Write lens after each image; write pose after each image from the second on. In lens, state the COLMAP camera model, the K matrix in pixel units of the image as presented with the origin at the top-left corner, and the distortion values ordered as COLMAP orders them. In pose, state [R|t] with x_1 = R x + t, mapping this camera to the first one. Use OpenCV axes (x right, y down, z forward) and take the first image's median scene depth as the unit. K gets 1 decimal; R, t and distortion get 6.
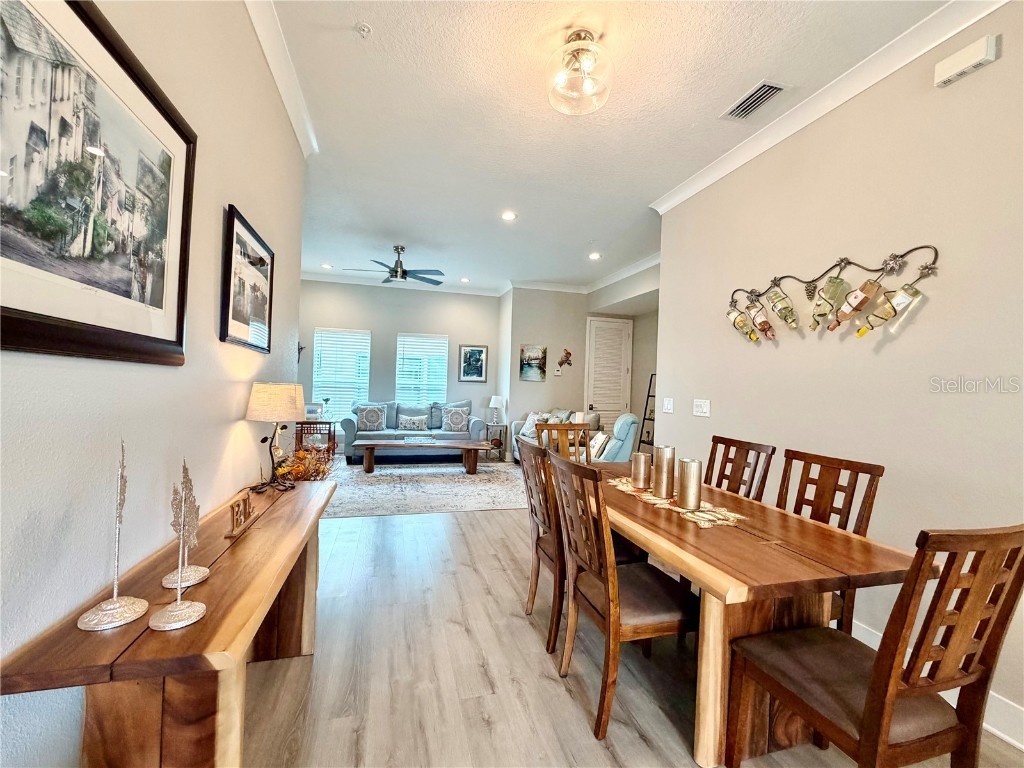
lens RADIAL K [[405.7, 0, 509.5], [0, 405.7, 379.8], [0, 0, 1]] dist [-0.003979, -0.000119]
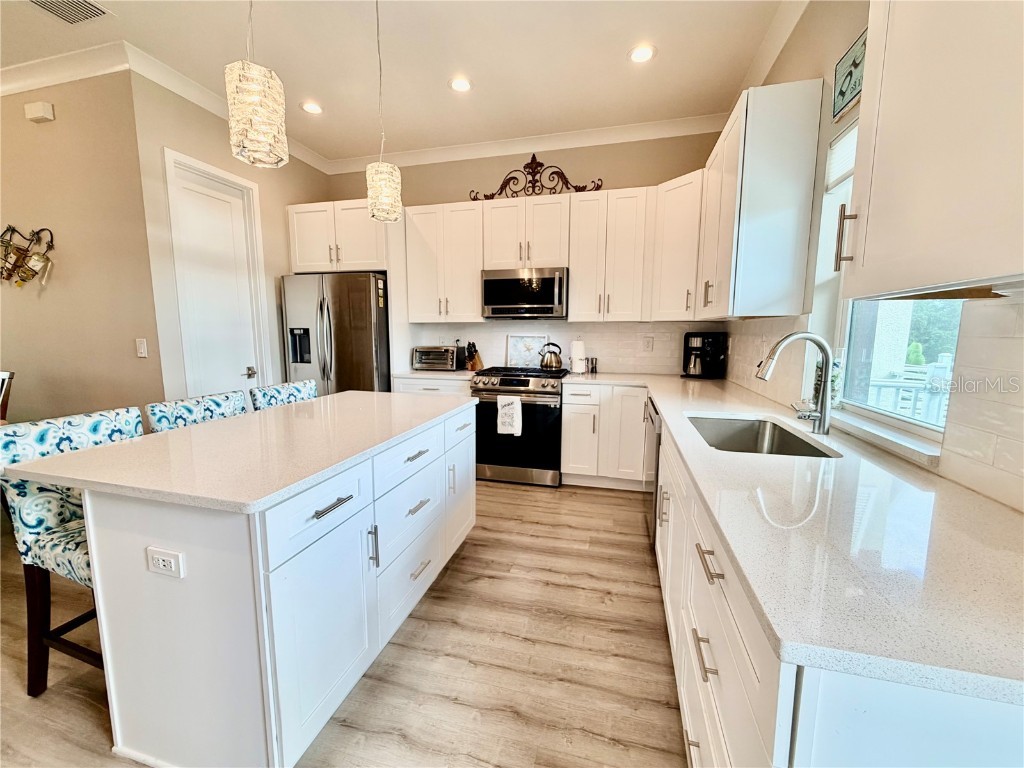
lens RADIAL K [[405.7, 0, 509.9], [0, 405.7, 386.8], [0, 0, 1]] dist [-0.003979, -0.000119]
pose [[0.525957, -0.159899, 0.835345, 0.566398], [0.015039, 0.983763, 0.178840, 0.019647], [-0.850378, -0.081499, 0.519822, -1.400143]]
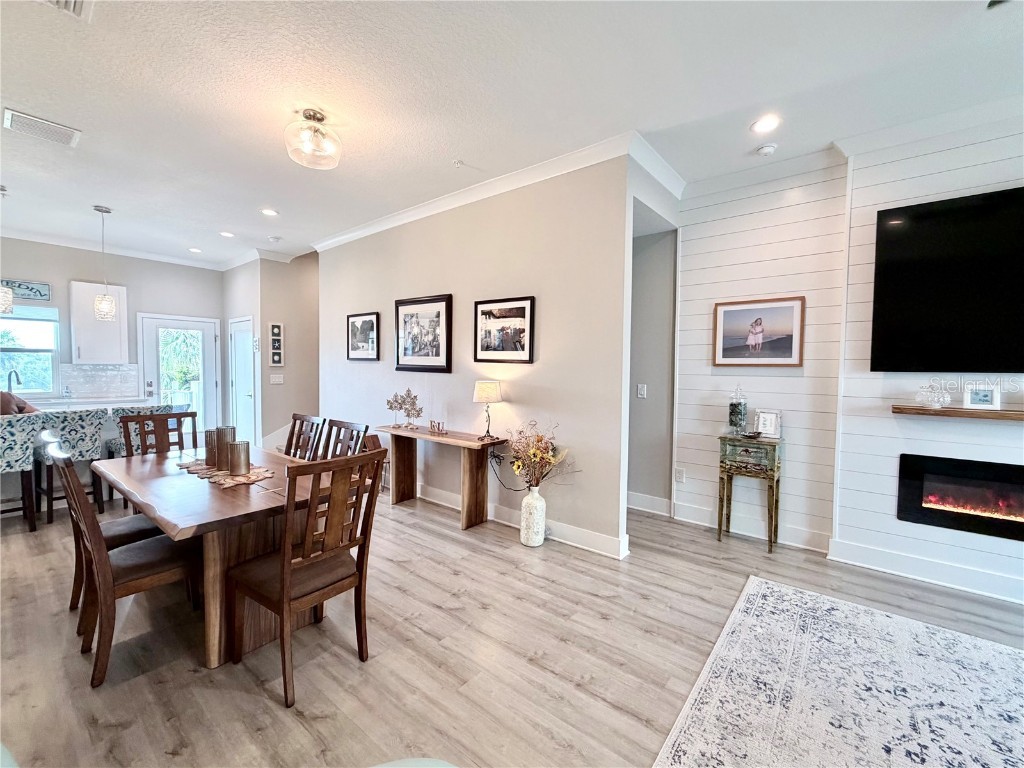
lens RADIAL K [[438.6, 0, 504.9], [0, 438.6, 391.7], [0, 0, 1]] dist [0.001819, 0.000723]
pose [[-0.818849, -0.022834, -0.573555, 0.563414], [-0.041869, 0.998923, 0.020006, 0.016020], [0.572480, 0.040396, -0.818923, 3.081693]]
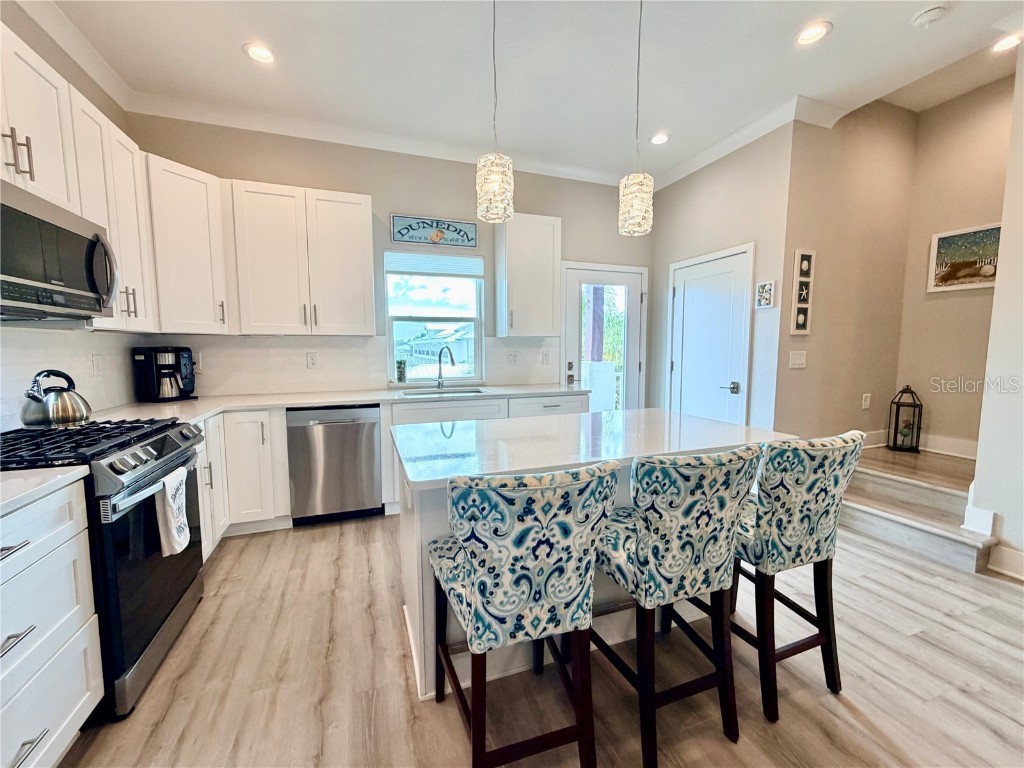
lens RADIAL K [[405.7, 0, 504.7], [0, 405.7, 378.8], [0, 0, 1]] dist [-0.003979, -0.000119]
pose [[-0.997272, -0.037992, -0.063282, 1.444738], [-0.042370, 0.996692, 0.069347, 0.082442], [0.060438, 0.071840, -0.995583, 0.579458]]
